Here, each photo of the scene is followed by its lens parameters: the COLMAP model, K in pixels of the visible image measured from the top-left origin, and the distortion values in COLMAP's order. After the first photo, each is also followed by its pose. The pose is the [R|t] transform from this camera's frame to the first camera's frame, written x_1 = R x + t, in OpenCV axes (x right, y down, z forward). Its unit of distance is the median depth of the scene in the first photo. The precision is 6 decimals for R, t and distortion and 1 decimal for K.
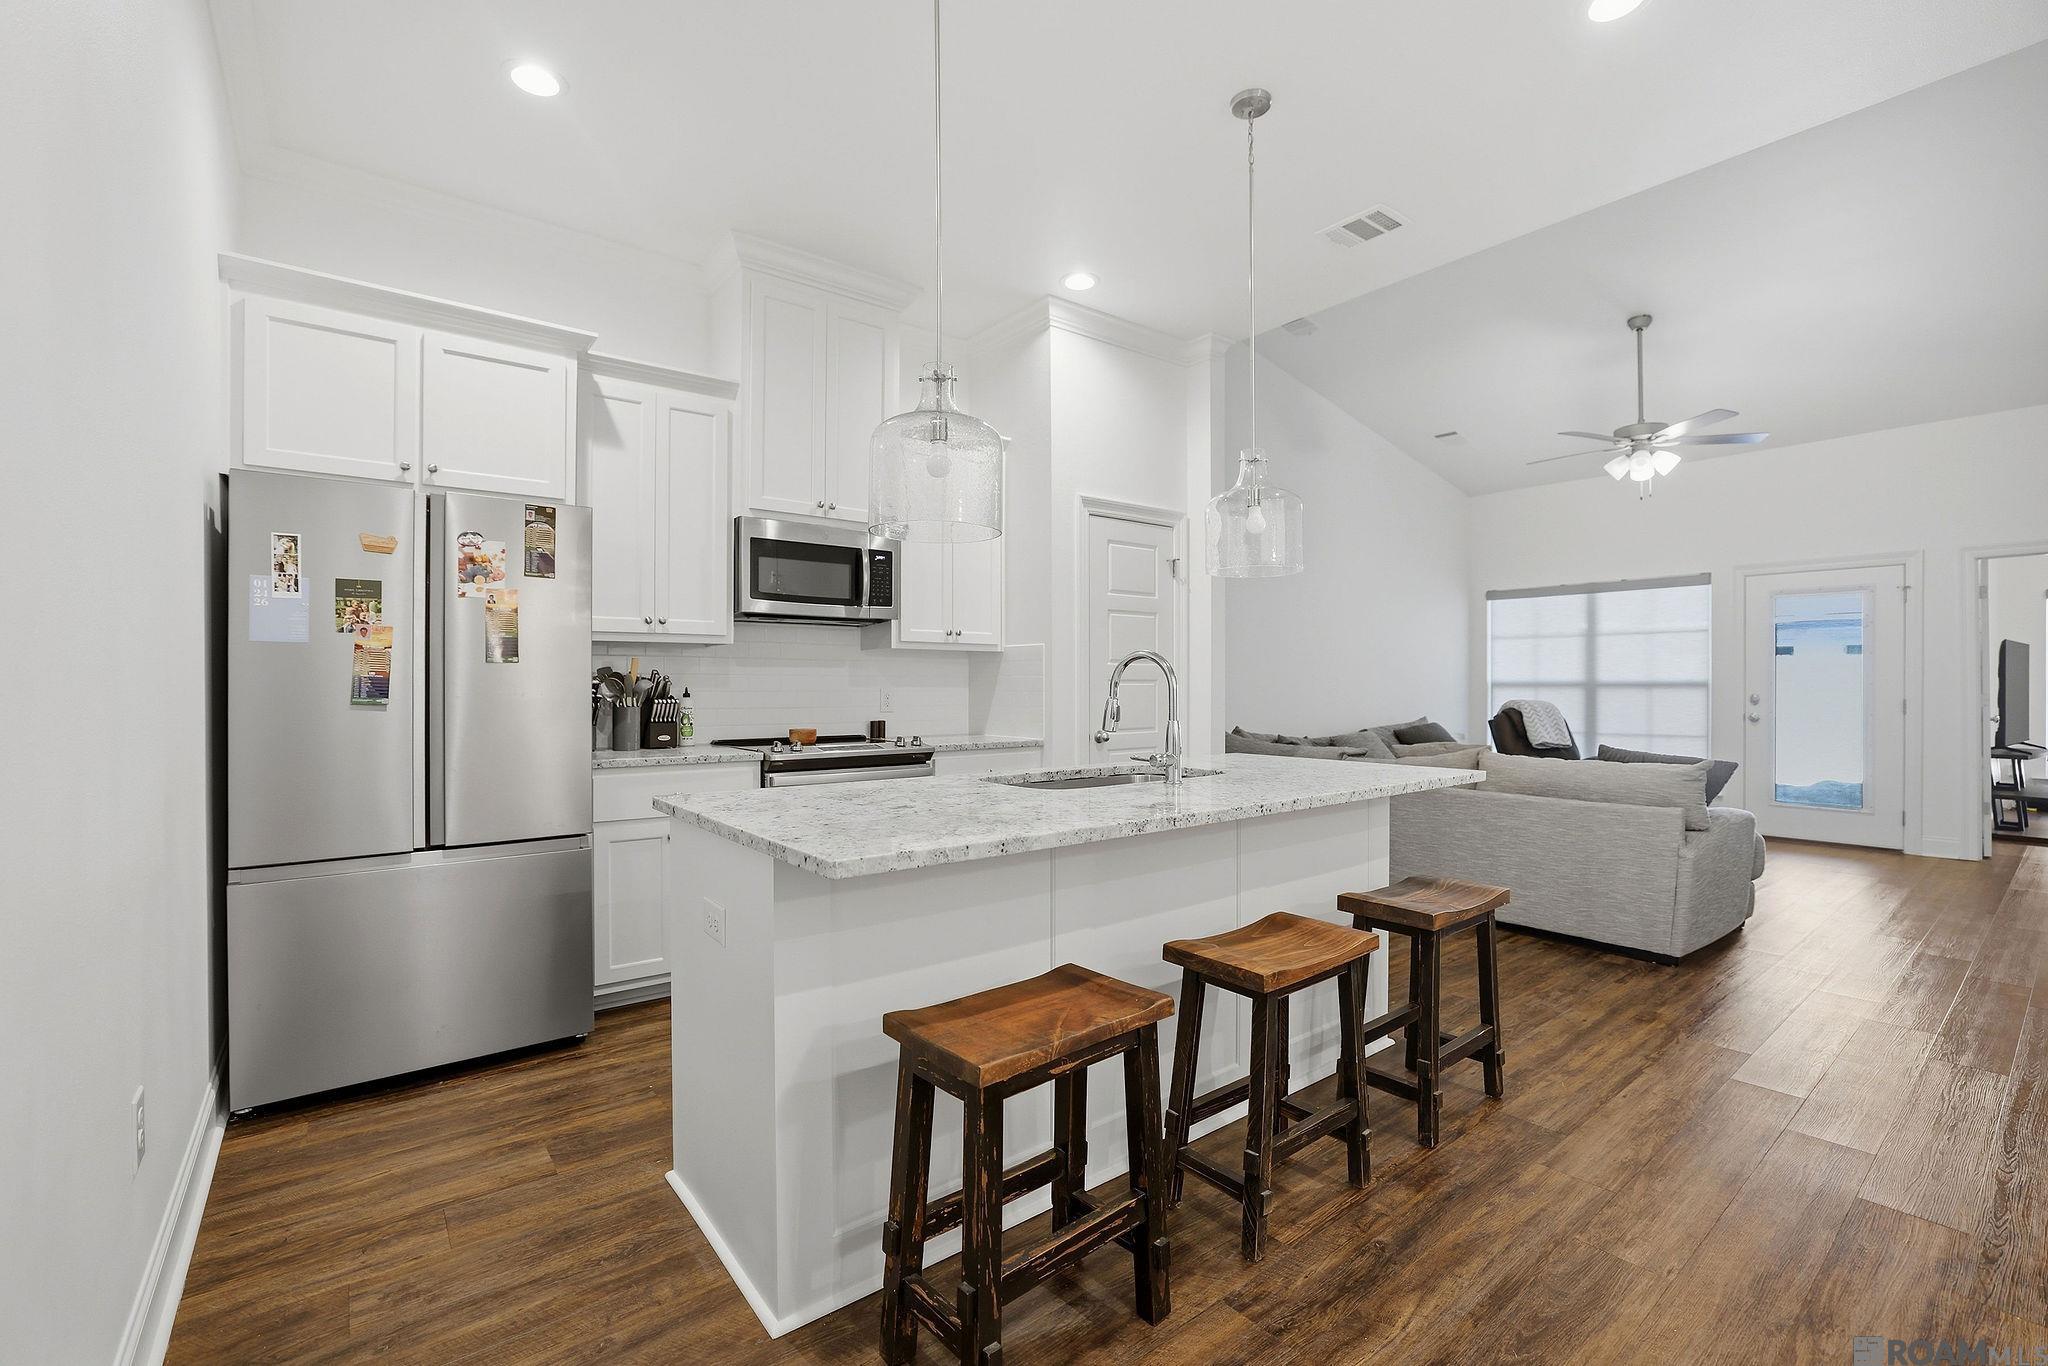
lens RADIAL K [[879.3, 0, 1024.0], [0, 879.3, 683.0], [0, 0, 1]] dist [-0.023991, 0.008692]
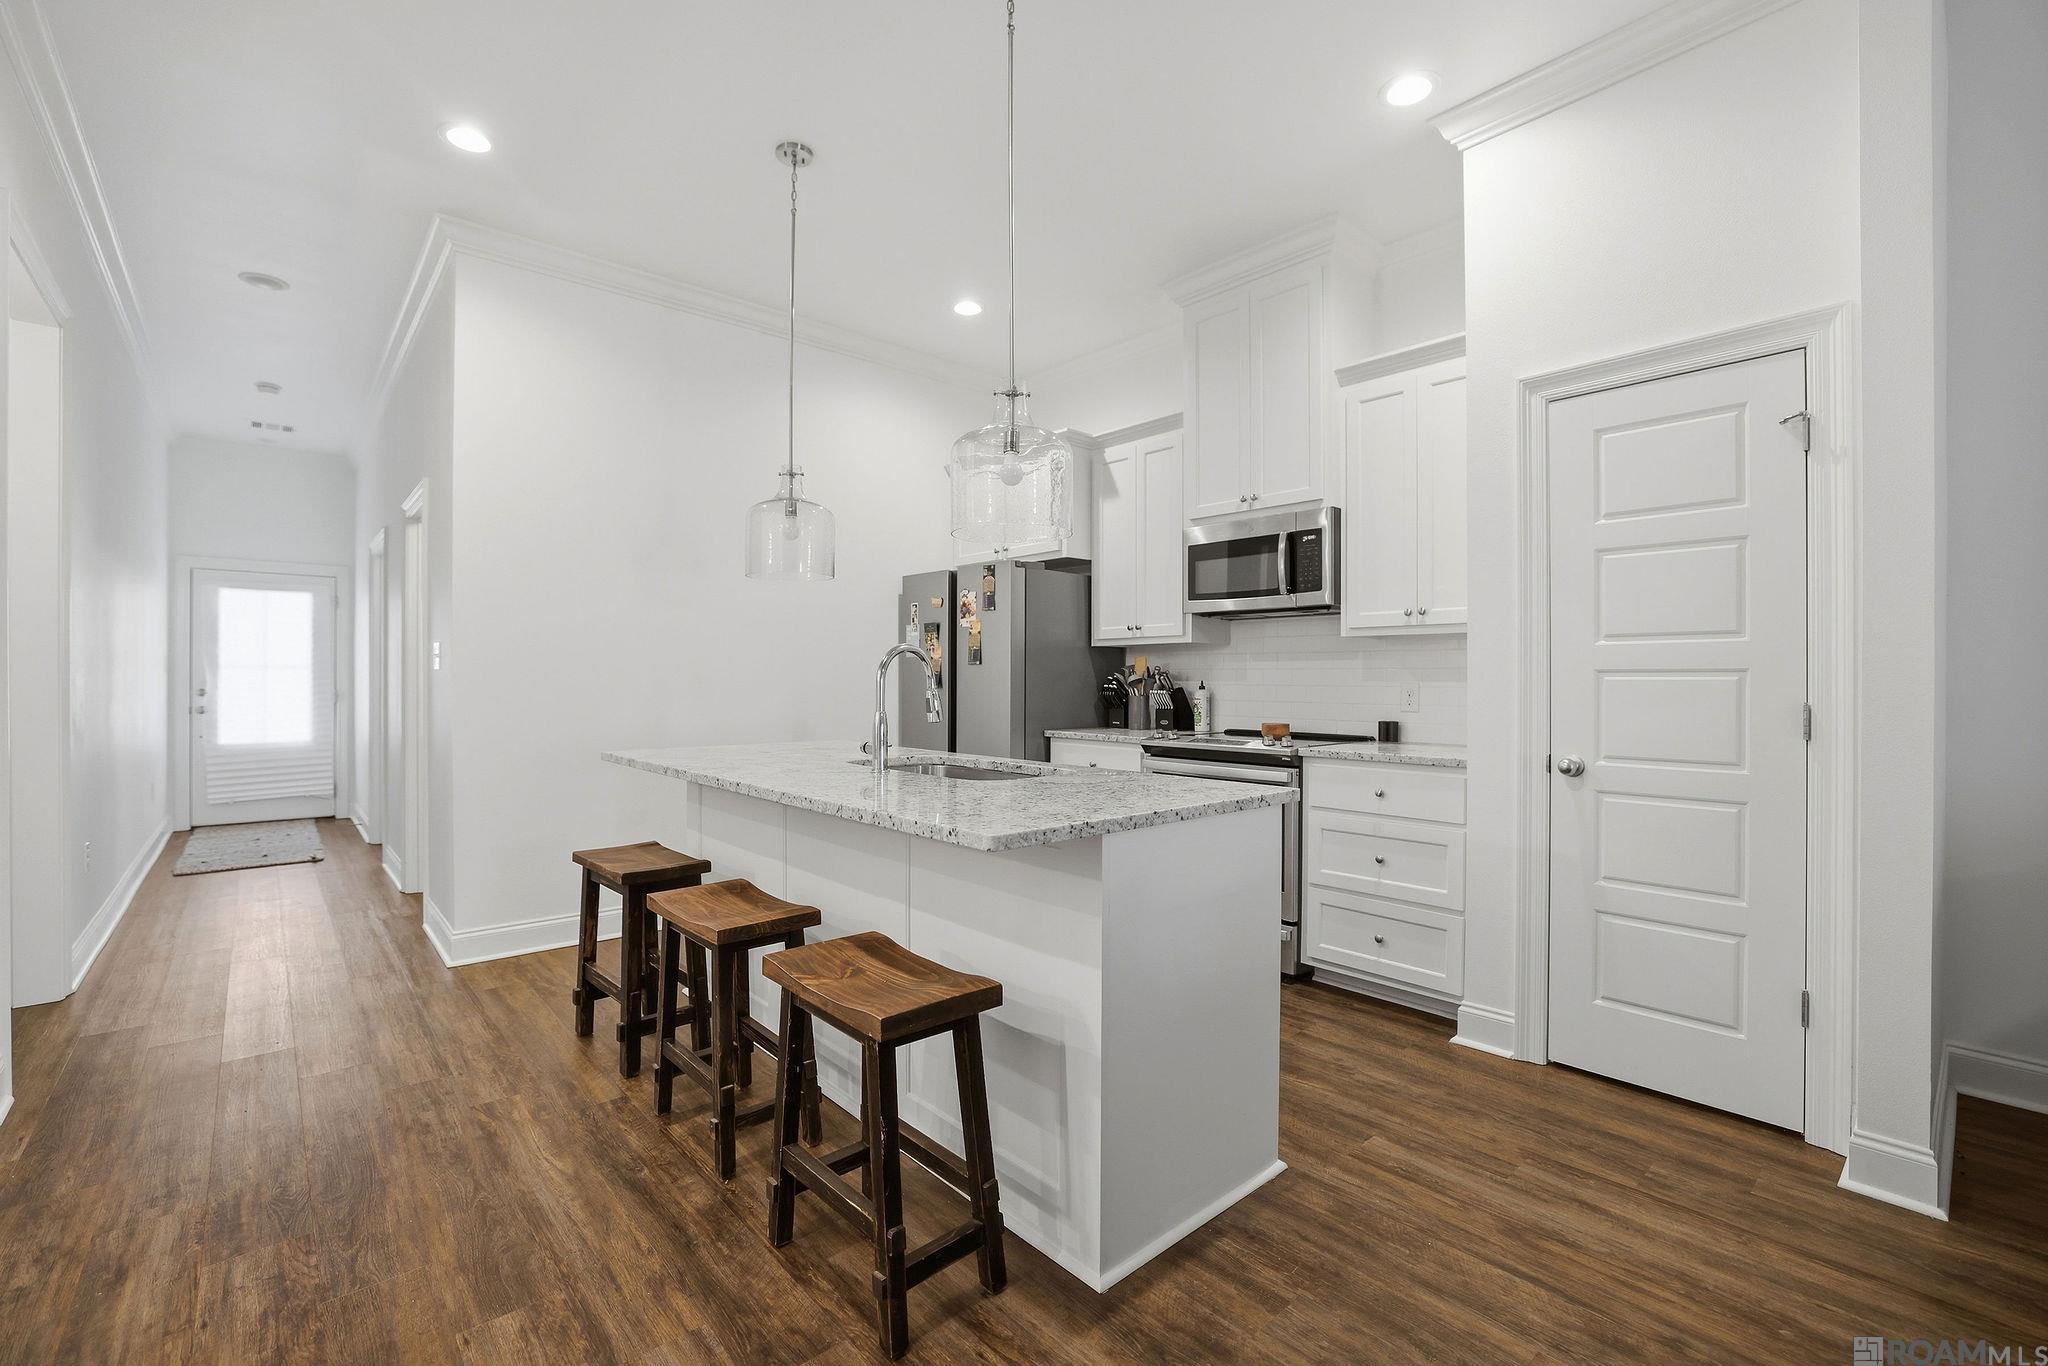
lens RADIAL K [[879.3, 0, 1024.0], [0, 879.3, 683.0], [0, 0, 1]] dist [-0.023991, 0.008692]
pose [[0.052866, 0.007622, -0.998573, 0.754336], [-0.000802, 0.999971, 0.007590, -0.000290], [0.998601, 0.000400, 0.052871, 0.694163]]
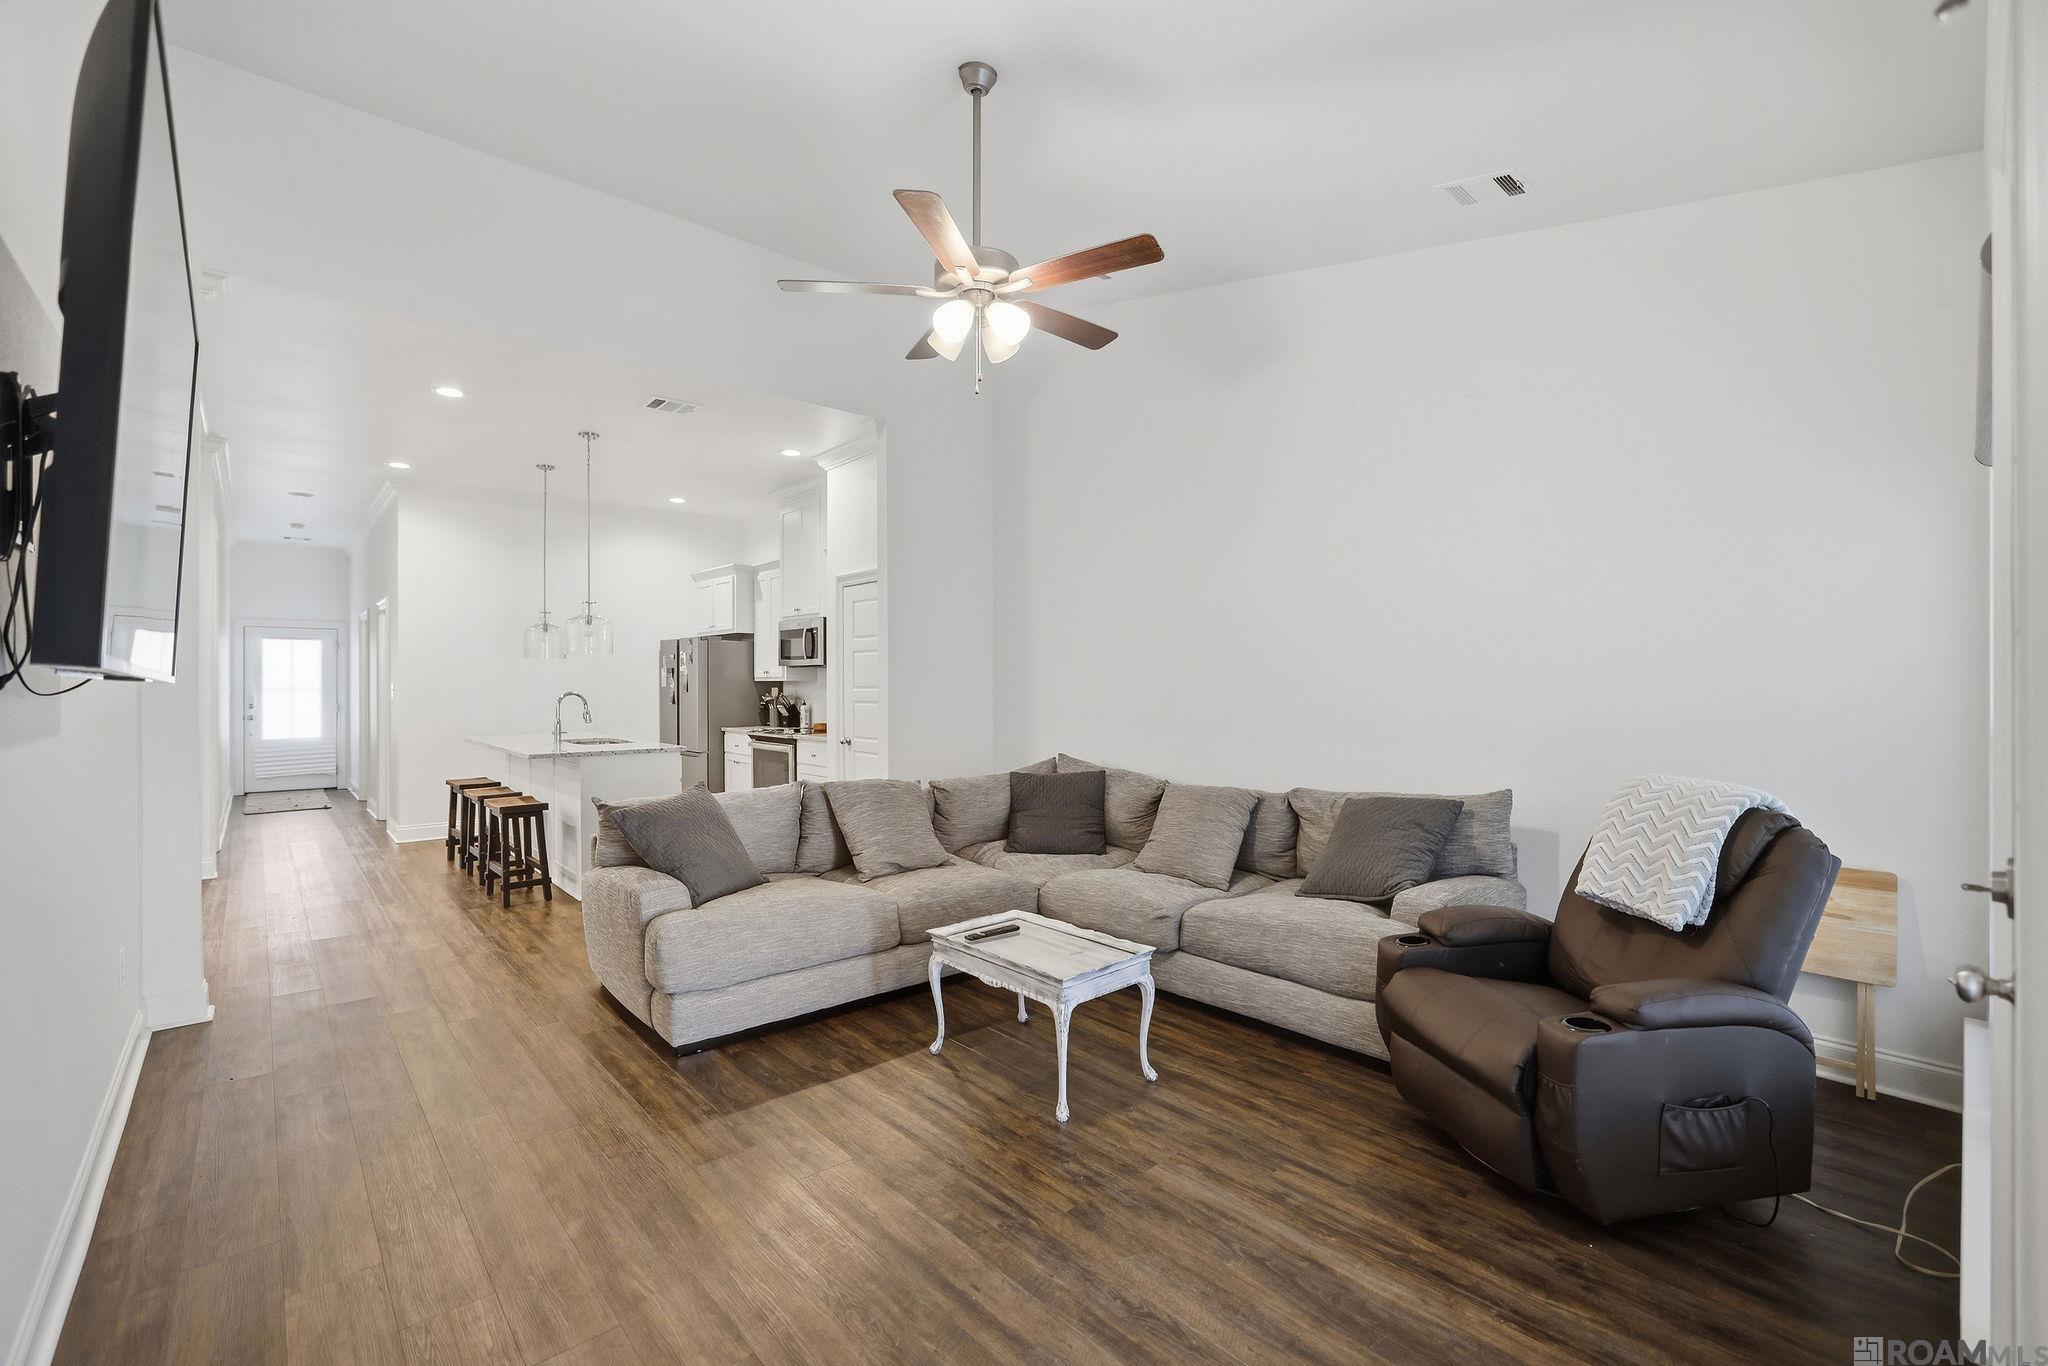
lens RADIAL K [[879.3, 0, 1024.0], [0, 879.3, 683.0], [0, 0, 1]] dist [-0.023991, 0.008692]
pose [[0.055460, 0.005031, -0.998448, 1.785418], [0.003359, 0.999981, 0.005225, -0.046491], [0.998455, -0.003644, 0.055442, 1.408559]]
